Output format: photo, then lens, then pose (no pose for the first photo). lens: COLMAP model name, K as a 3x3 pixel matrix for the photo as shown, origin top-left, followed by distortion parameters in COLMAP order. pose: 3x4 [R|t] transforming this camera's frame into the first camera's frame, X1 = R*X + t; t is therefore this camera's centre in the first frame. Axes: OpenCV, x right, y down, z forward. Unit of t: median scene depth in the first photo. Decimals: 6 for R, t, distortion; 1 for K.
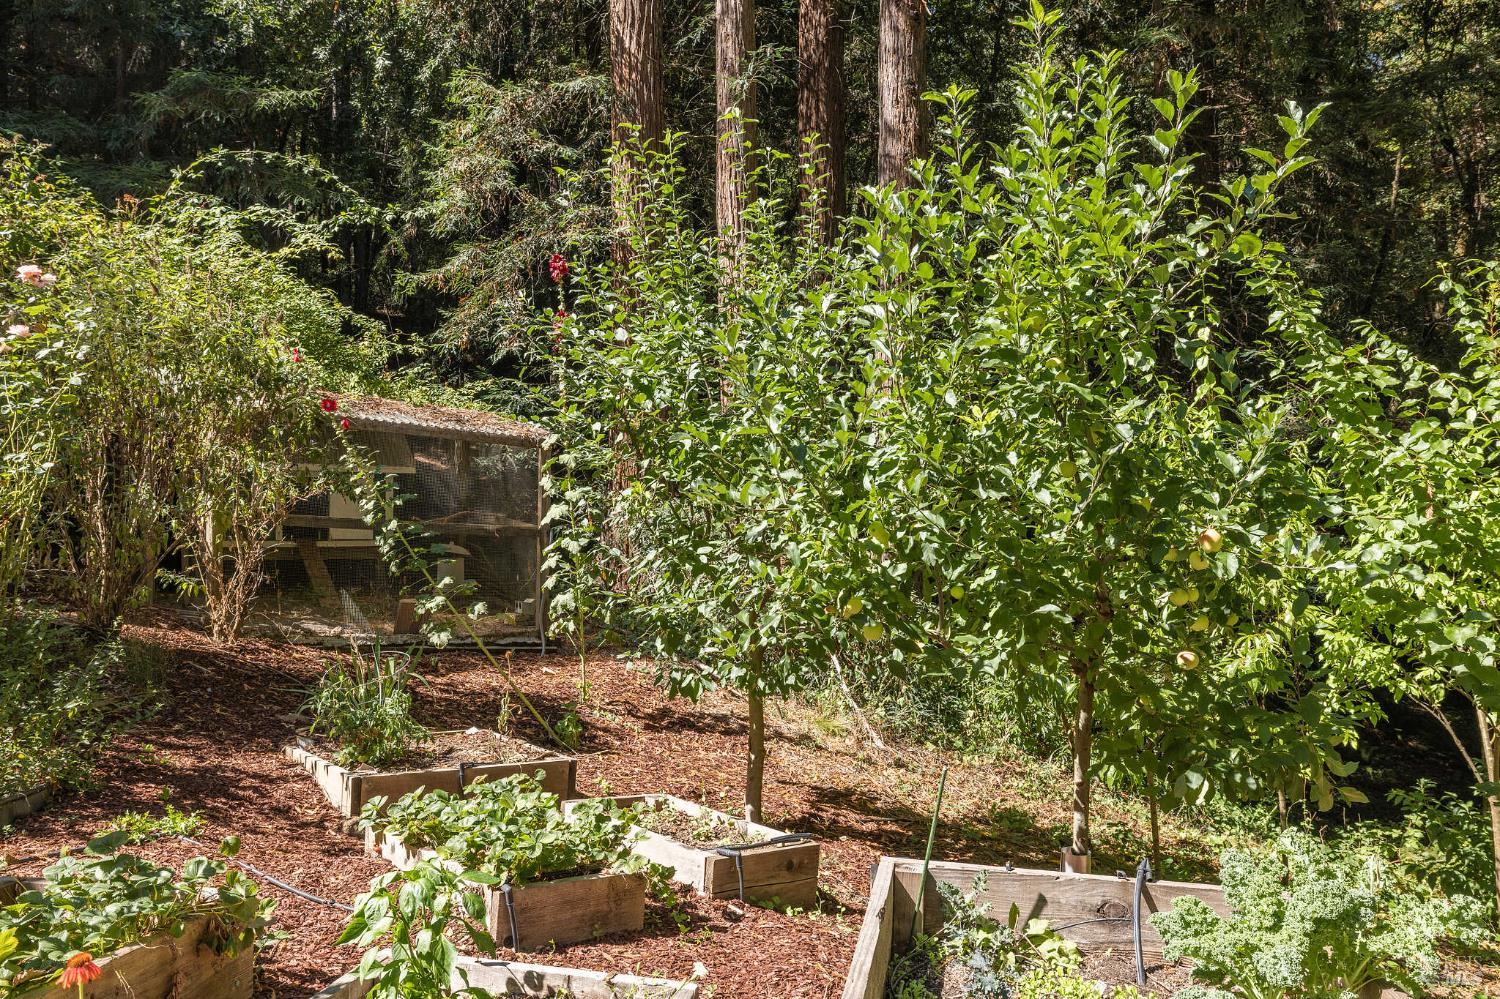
lens RADIAL K [[1068.6, 0, 749.7], [0, 1068.6, 498.6], [0, 0, 1]] dist [0.003373, 0.000772]
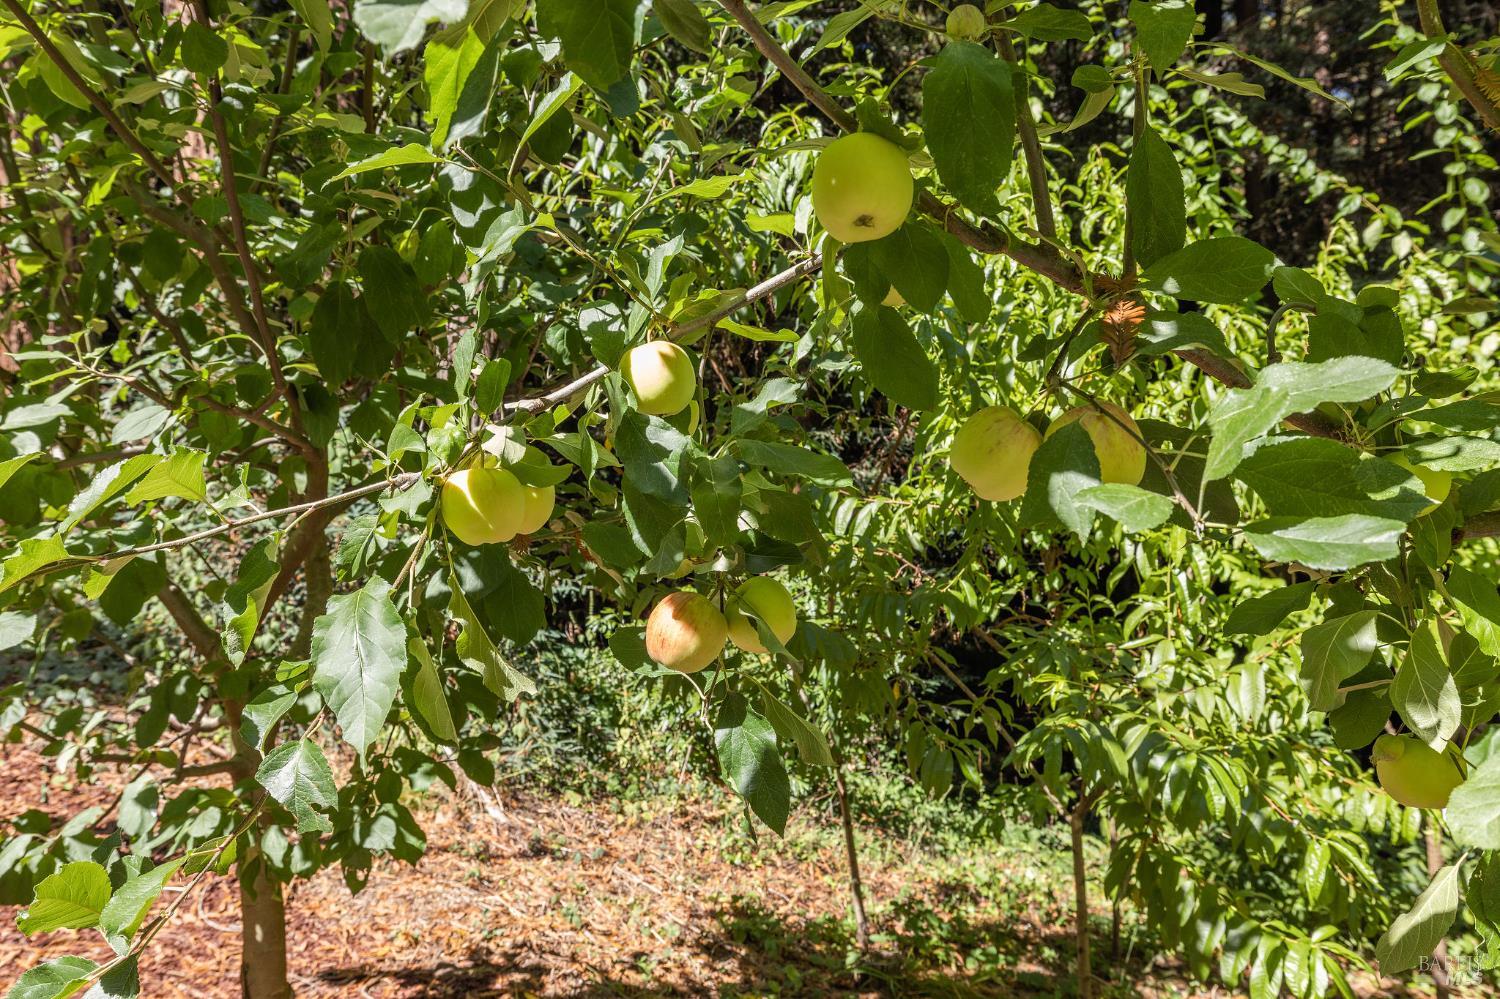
lens RADIAL K [[1068.6, 0, 751.3], [0, 1068.6, 499.0], [0, 0, 1]] dist [0.003373, 0.000772]
pose [[0.904038, -0.037100, 0.425838, 0.004035], [0.020512, 0.998844, 0.043475, 0.032902], [-0.426959, -0.030569, 0.903754, 0.400355]]
